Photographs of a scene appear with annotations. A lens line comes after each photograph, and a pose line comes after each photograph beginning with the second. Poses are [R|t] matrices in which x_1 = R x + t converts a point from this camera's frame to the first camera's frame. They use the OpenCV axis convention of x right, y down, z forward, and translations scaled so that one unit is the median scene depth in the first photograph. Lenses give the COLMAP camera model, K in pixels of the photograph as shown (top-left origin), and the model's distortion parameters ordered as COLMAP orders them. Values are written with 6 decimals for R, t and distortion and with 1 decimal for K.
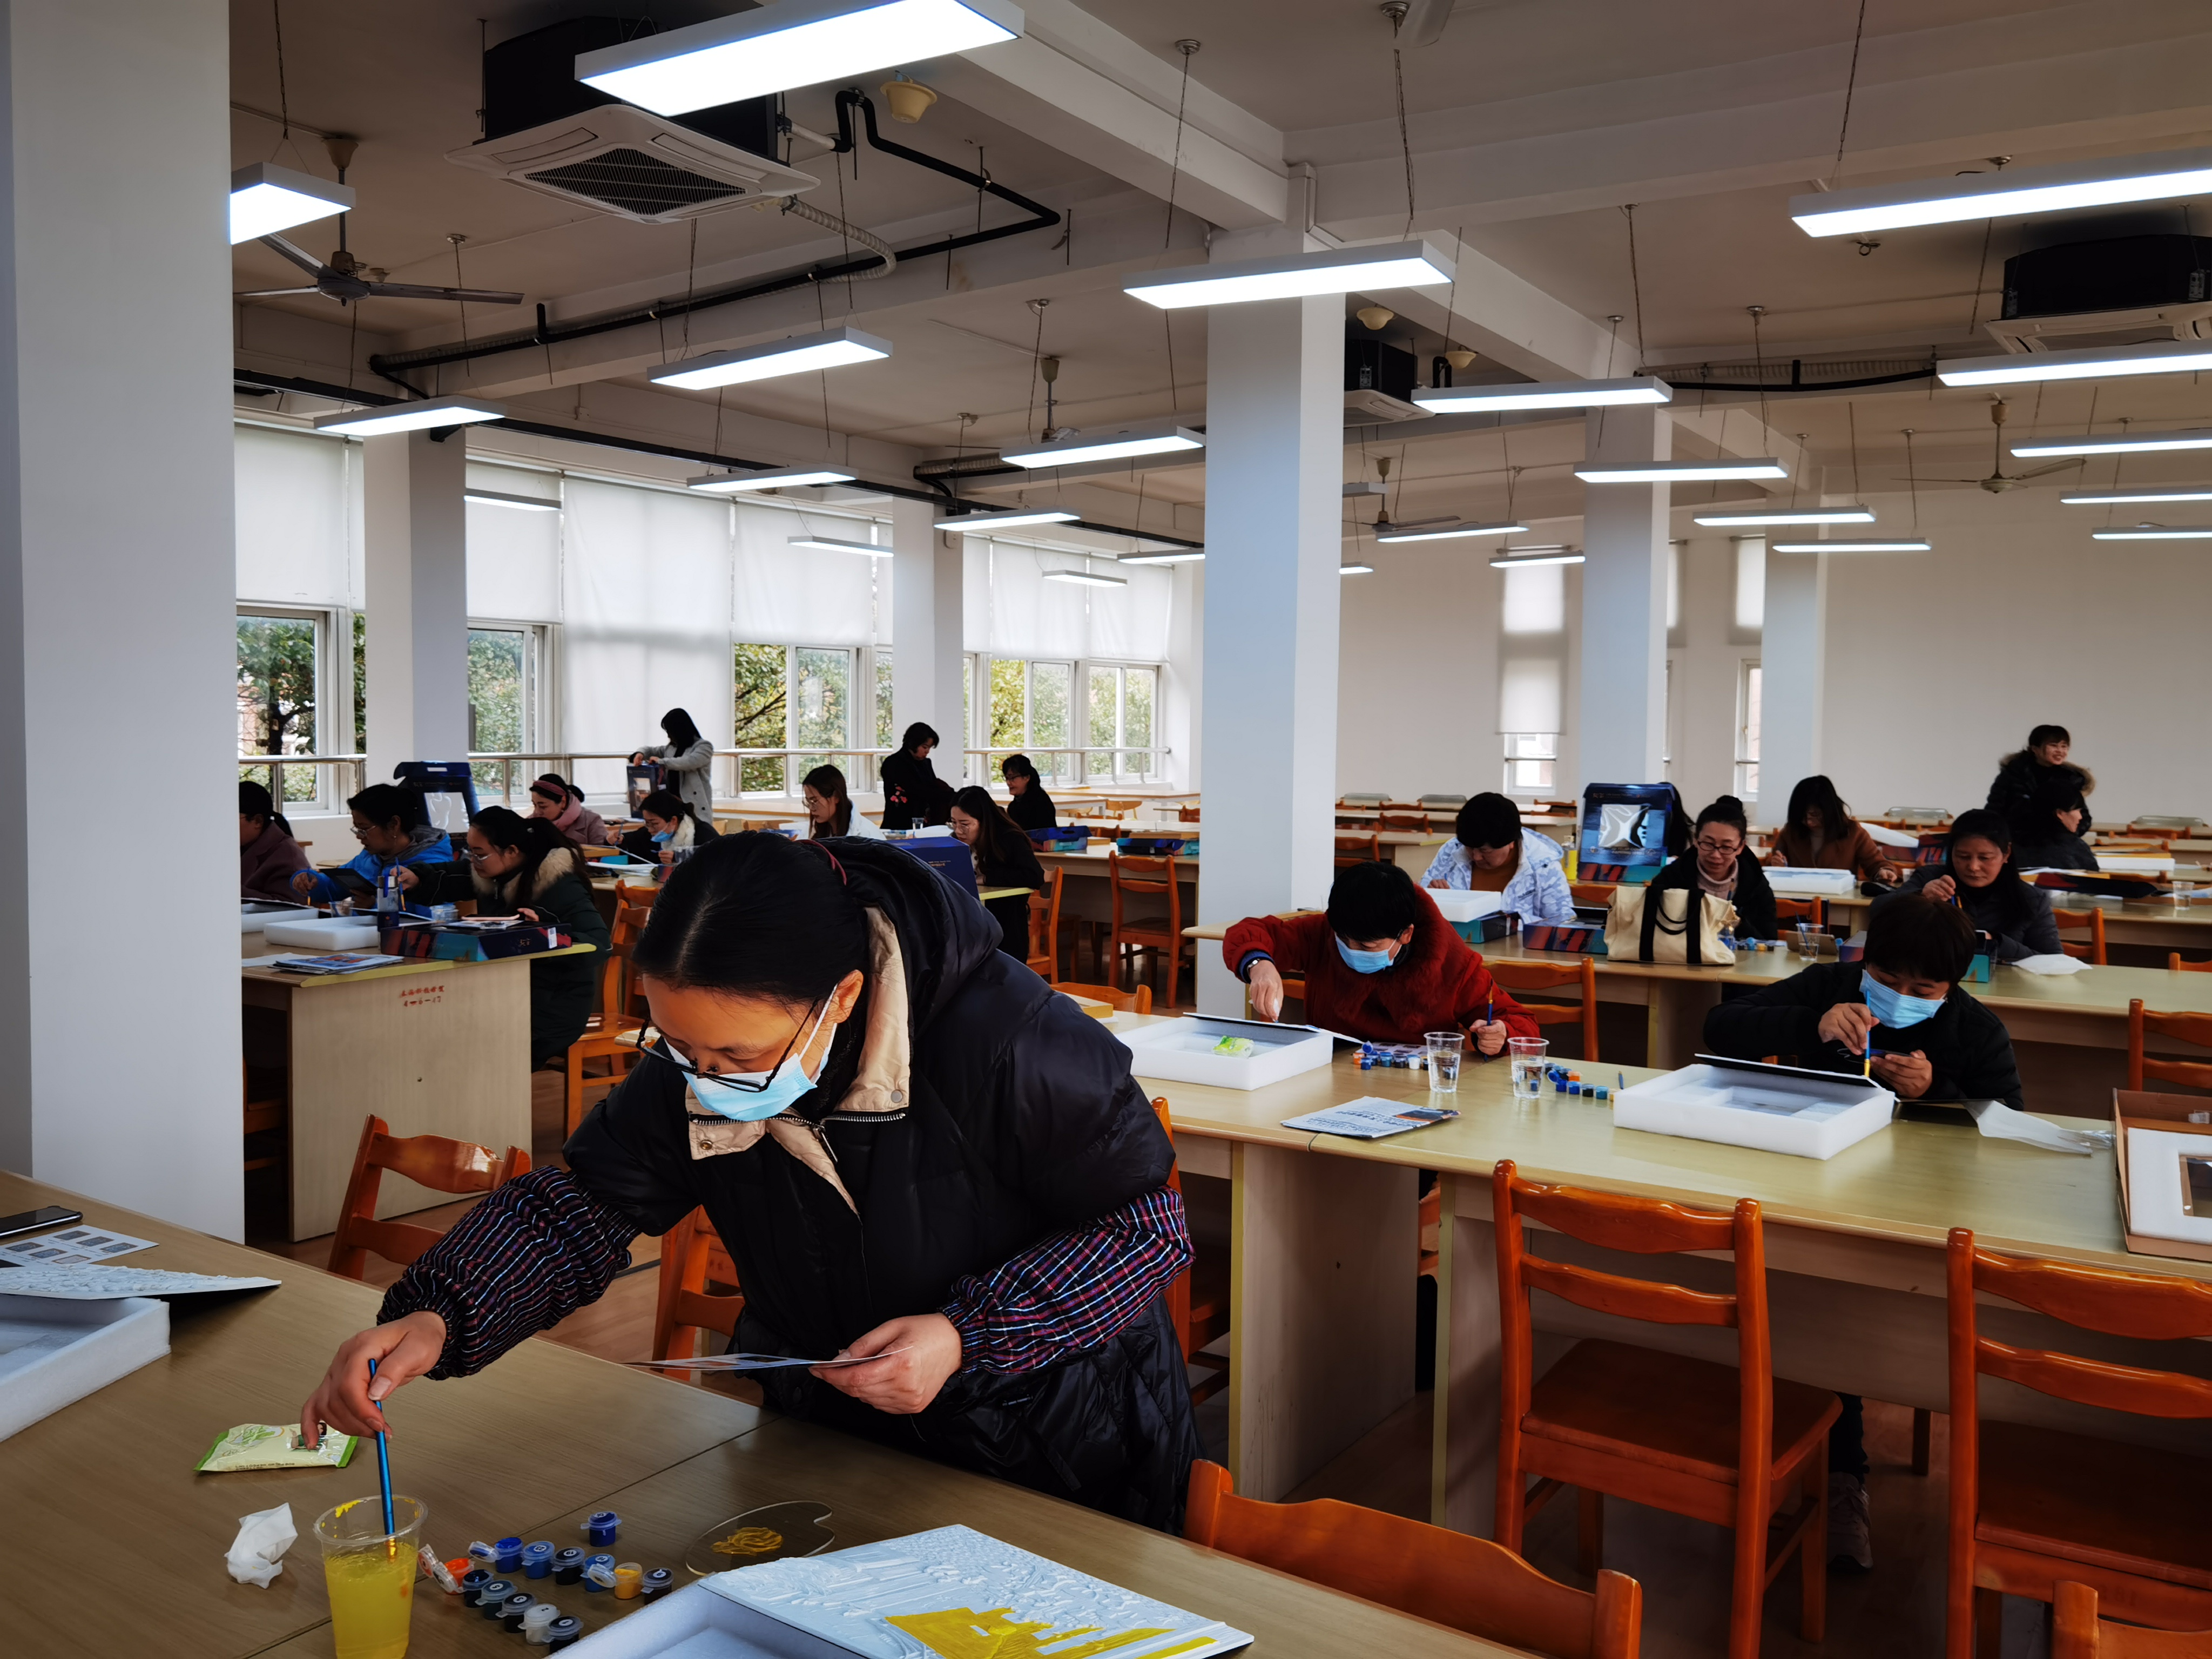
lens RADIAL K [[1681.0, 0, 1107.4], [0, 1681.0, 802.6], [0, 0, 1]] dist [0.080099, 0.000448]
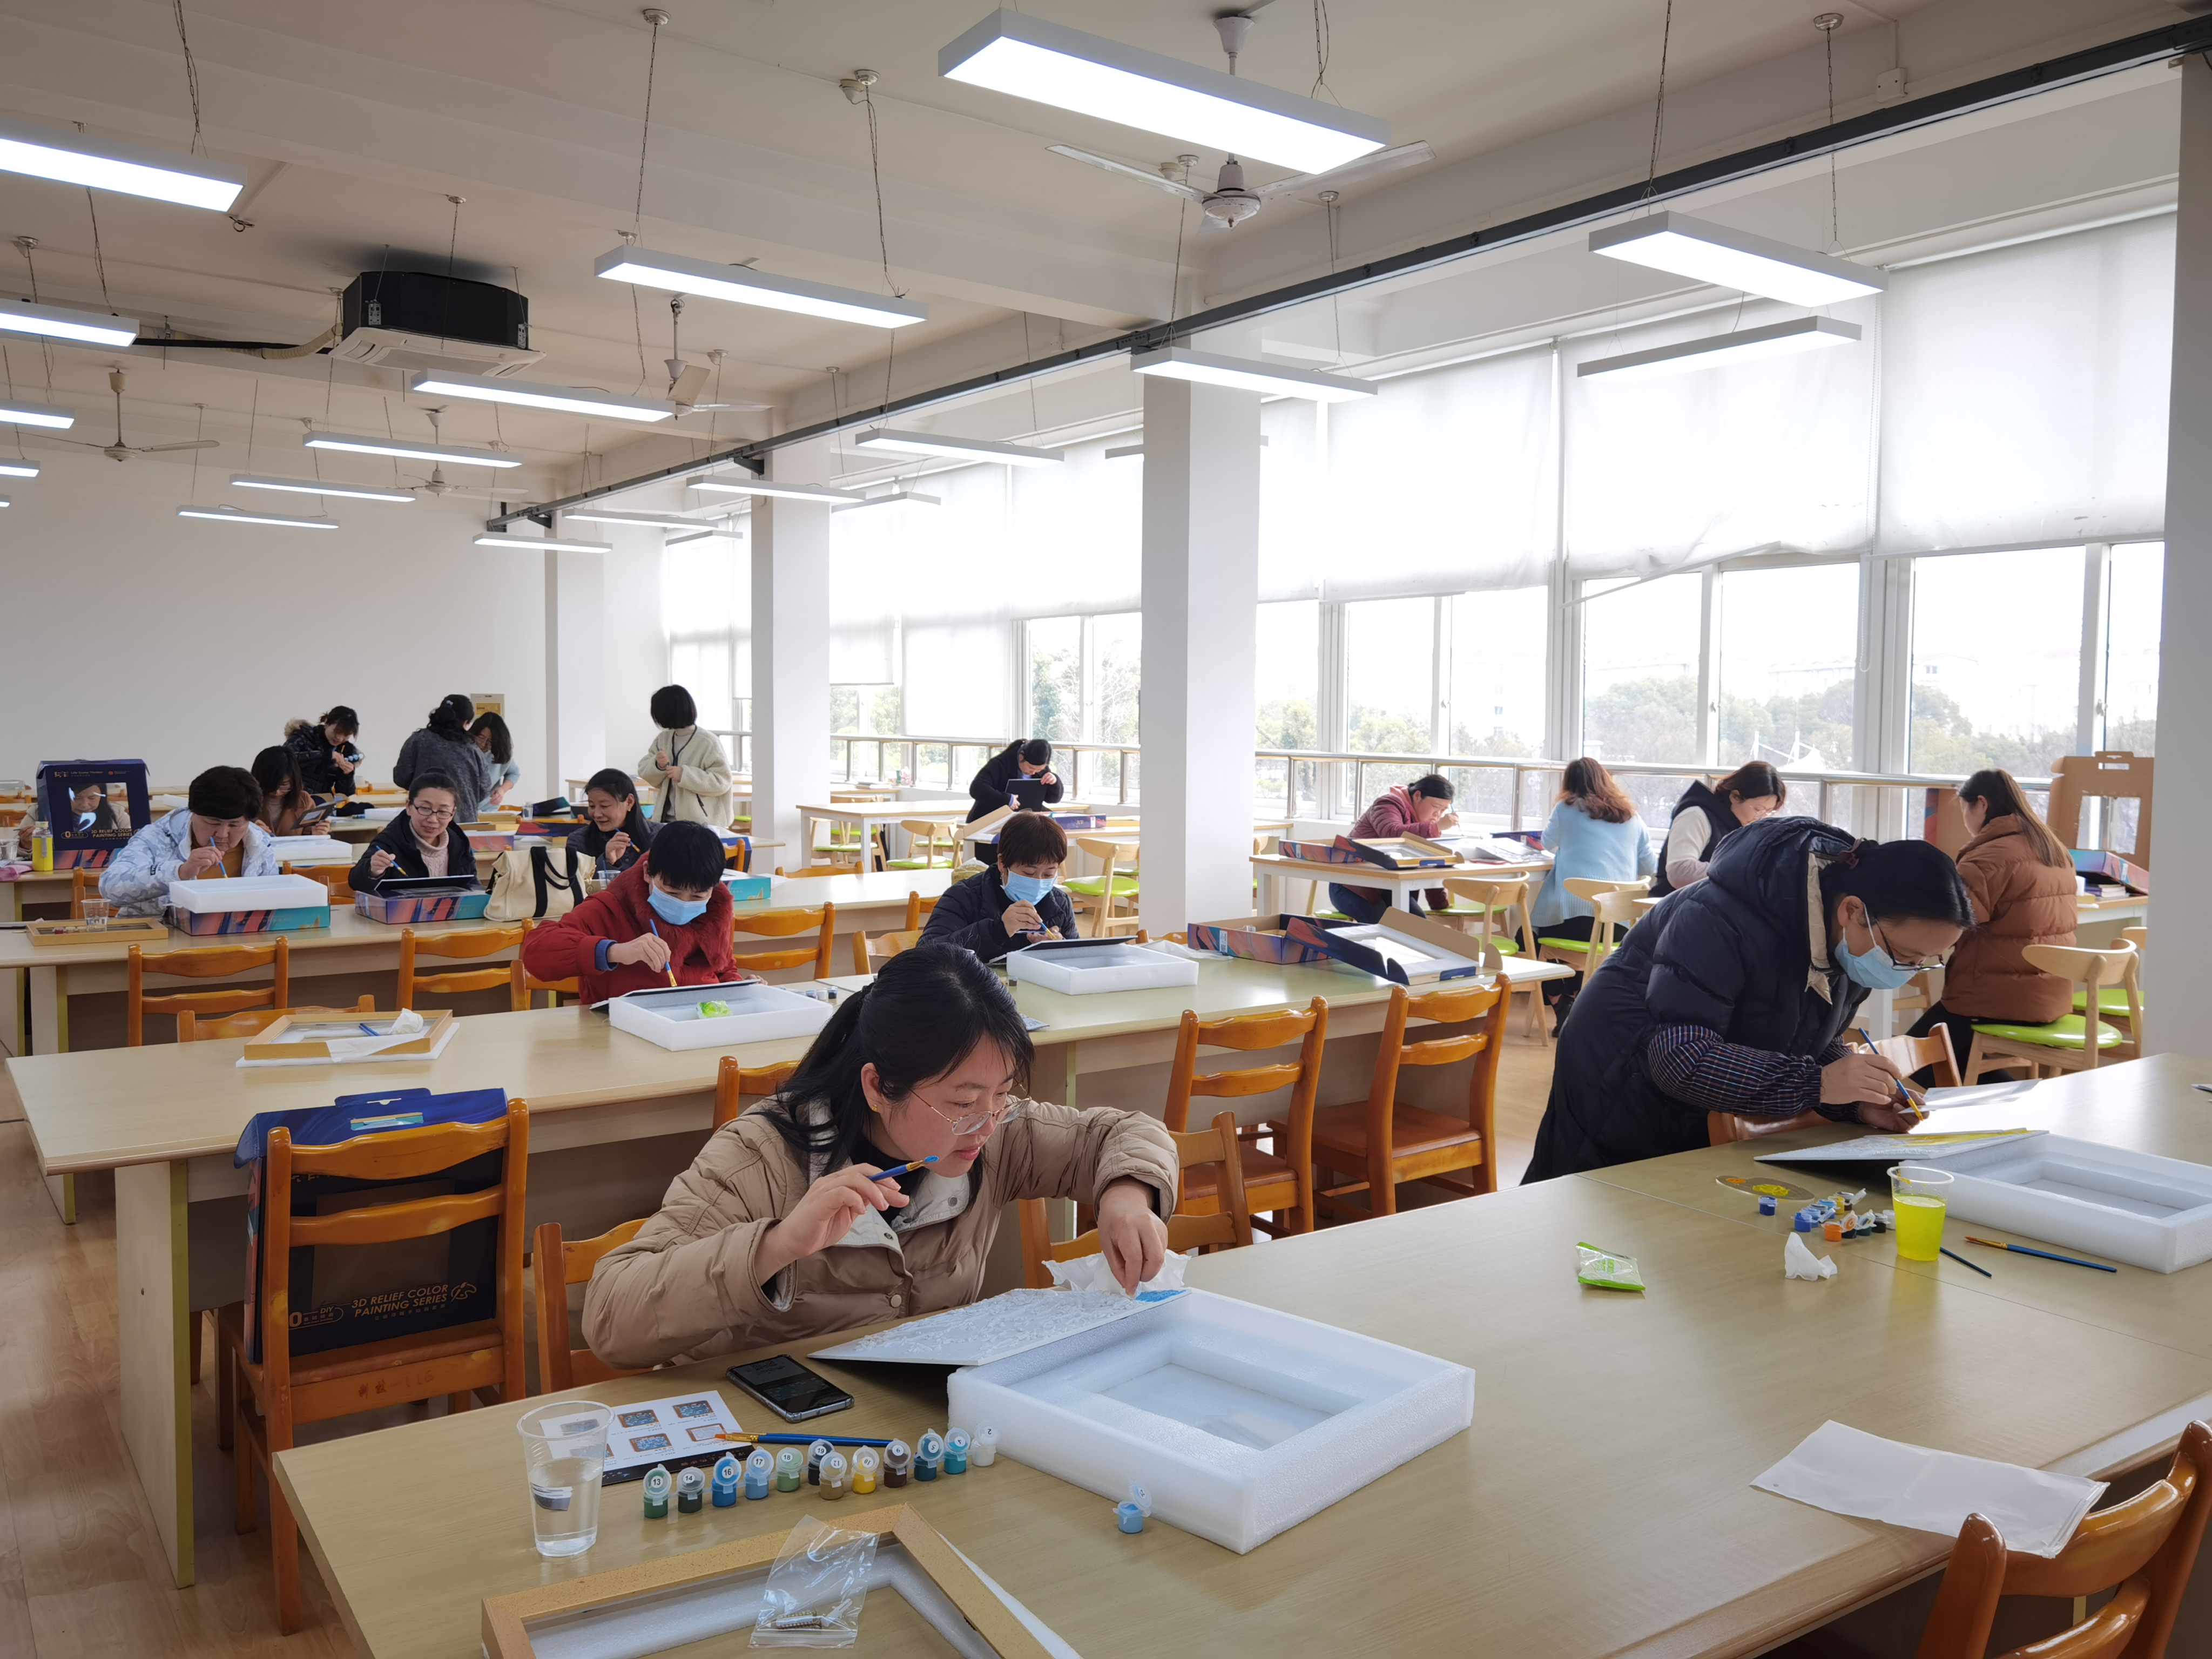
lens RADIAL K [[1738.6, 0, 1106.0], [0, 1738.6, 829.5], [0, 0, 1]] dist [-0.049737, -0.002189]
pose [[0.351207, -0.066111, 0.933961, -0.491670], [0.030352, 0.997784, 0.059215, -0.013451], [-0.935806, 0.007550, 0.352435, 0.233685]]
